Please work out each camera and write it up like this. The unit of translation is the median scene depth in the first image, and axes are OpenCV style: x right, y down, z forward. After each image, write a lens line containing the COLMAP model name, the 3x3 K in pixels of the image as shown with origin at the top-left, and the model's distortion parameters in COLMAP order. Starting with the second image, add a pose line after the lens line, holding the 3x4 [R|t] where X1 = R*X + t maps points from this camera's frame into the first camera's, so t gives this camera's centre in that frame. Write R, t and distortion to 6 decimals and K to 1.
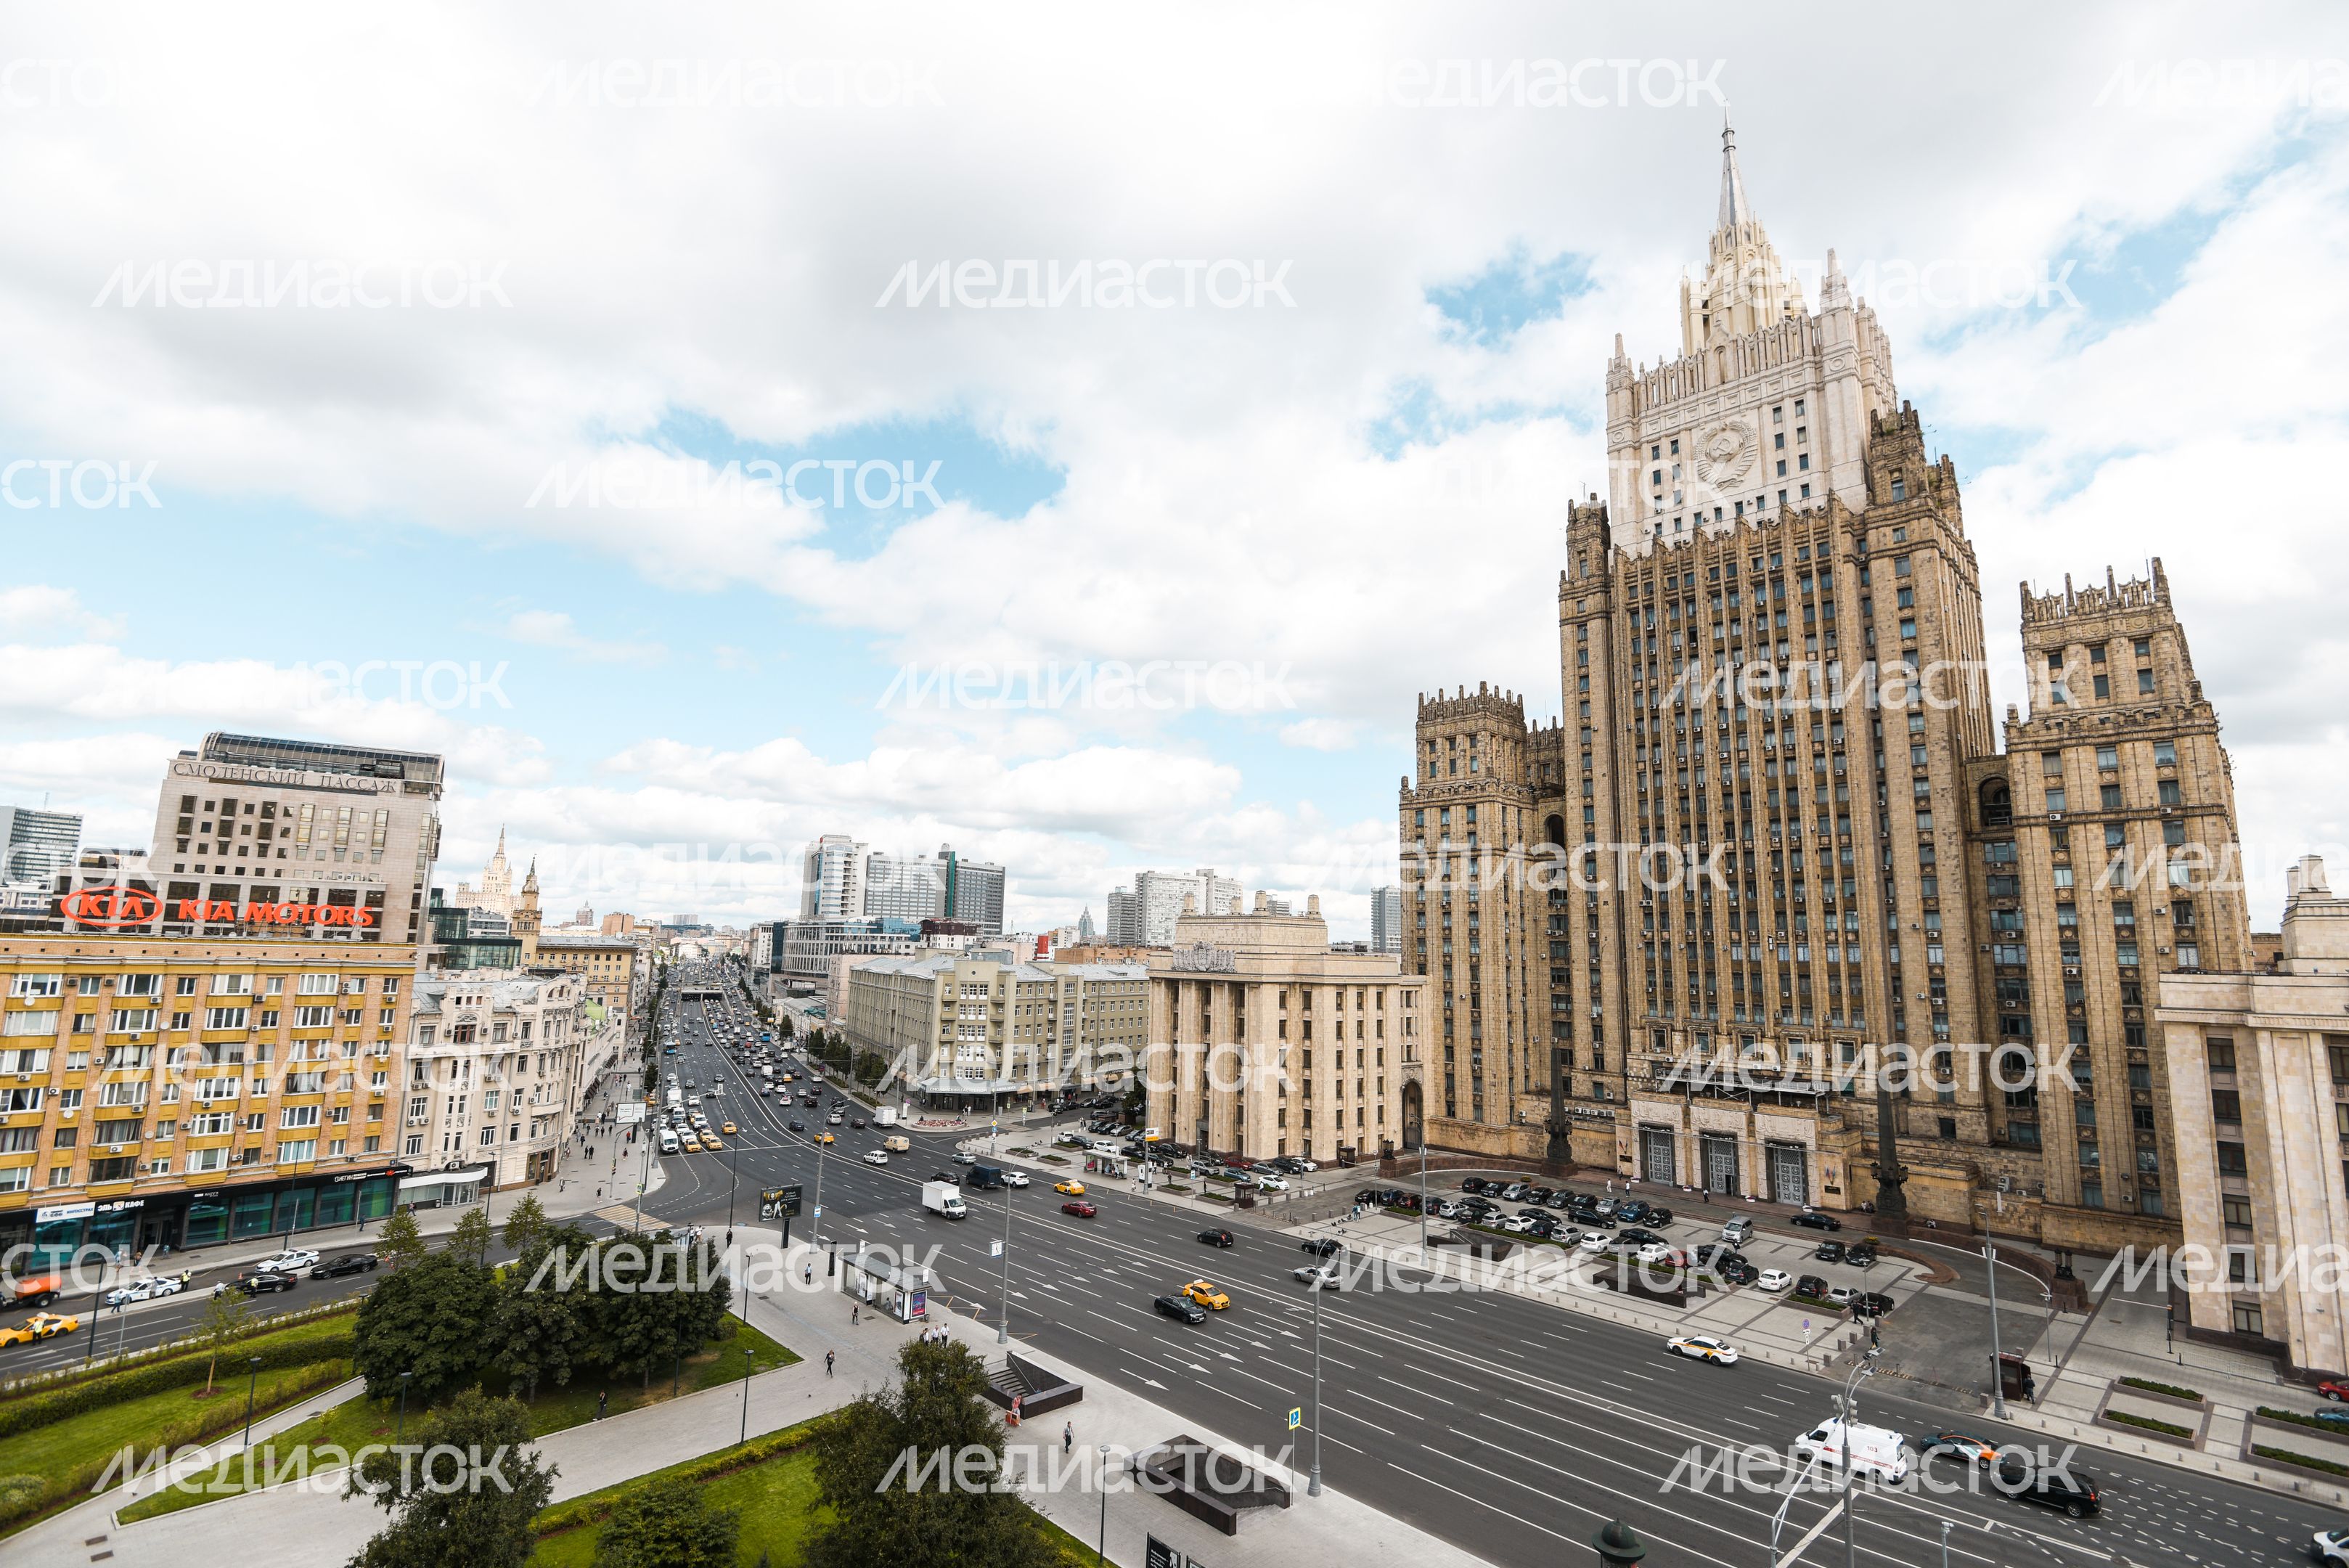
lens RADIAL K [[1072.0, 0, 1177.9], [0, 1072.0, 783.6], [0, 0, 1]] dist [0.008279, -0.024455]
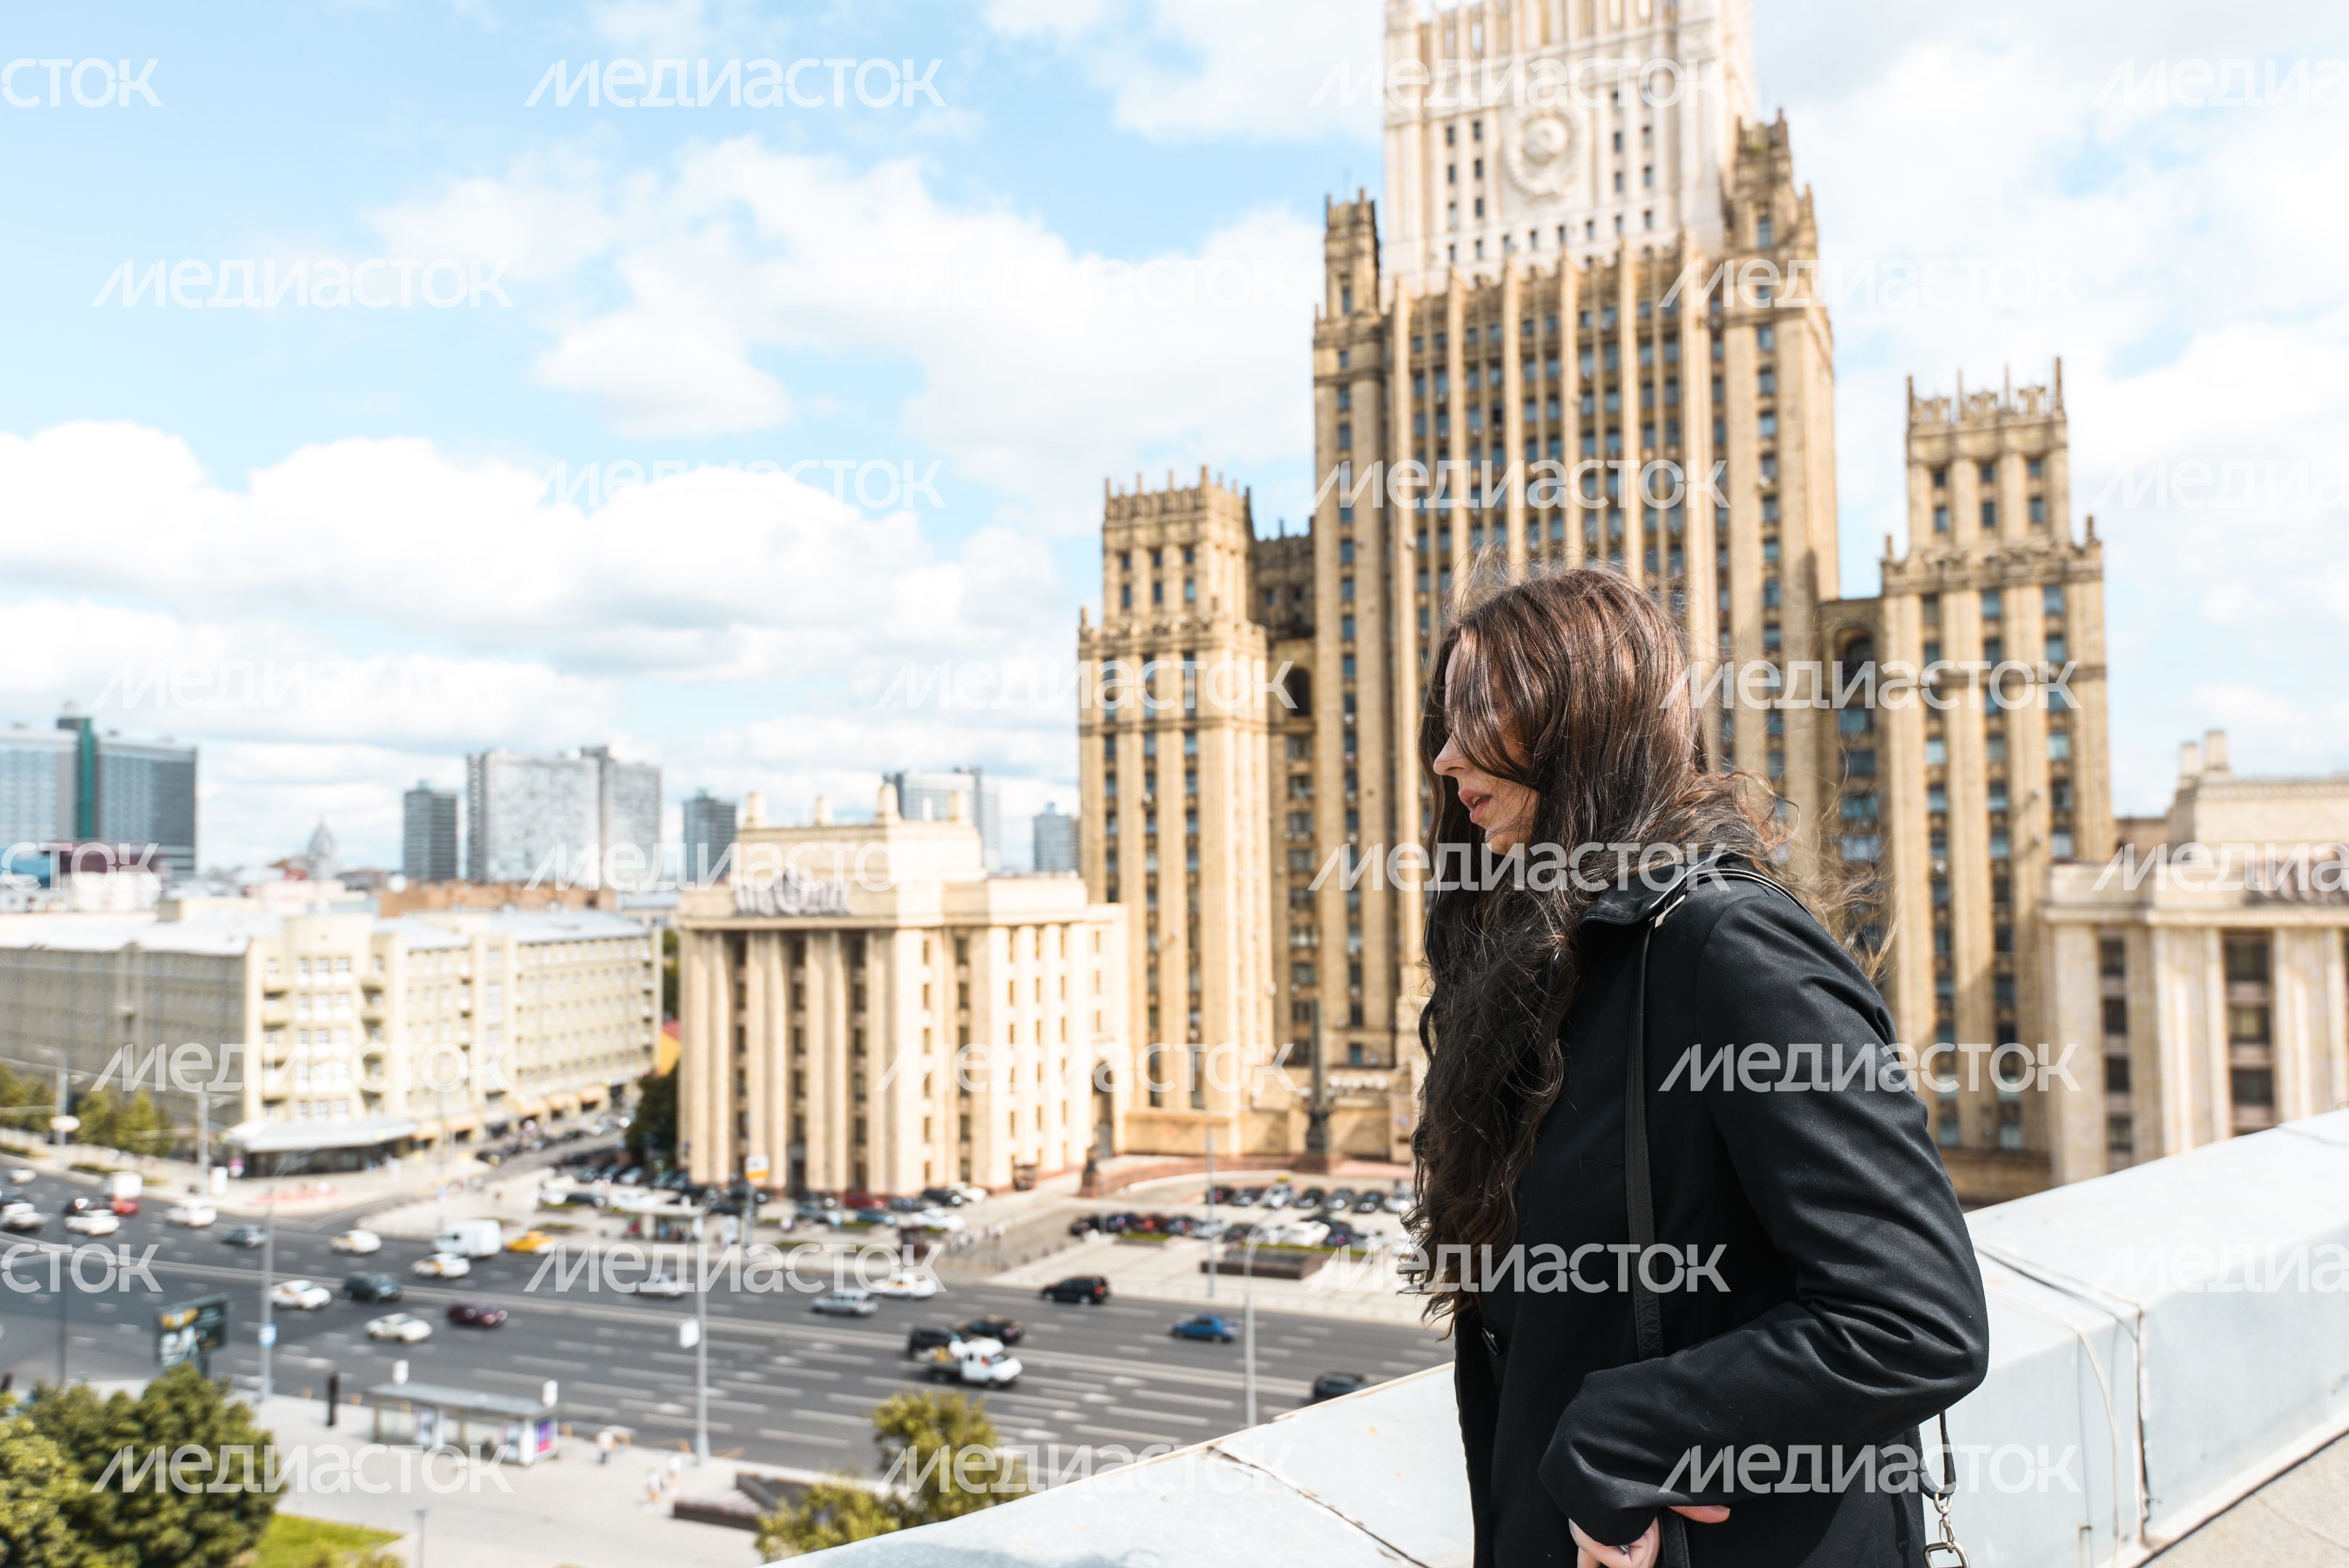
lens RADIAL K [[1803.5, 0, 1179.1], [0, 1803.5, 794.7], [0, 0, 1]] dist [0.030077, -0.008978]
pose [[0.934531, -0.019729, 0.355333, -0.147891], [-0.019146, 0.994229, 0.105558, -0.011127], [-0.355365, -0.105450, 0.928760, -0.059792]]
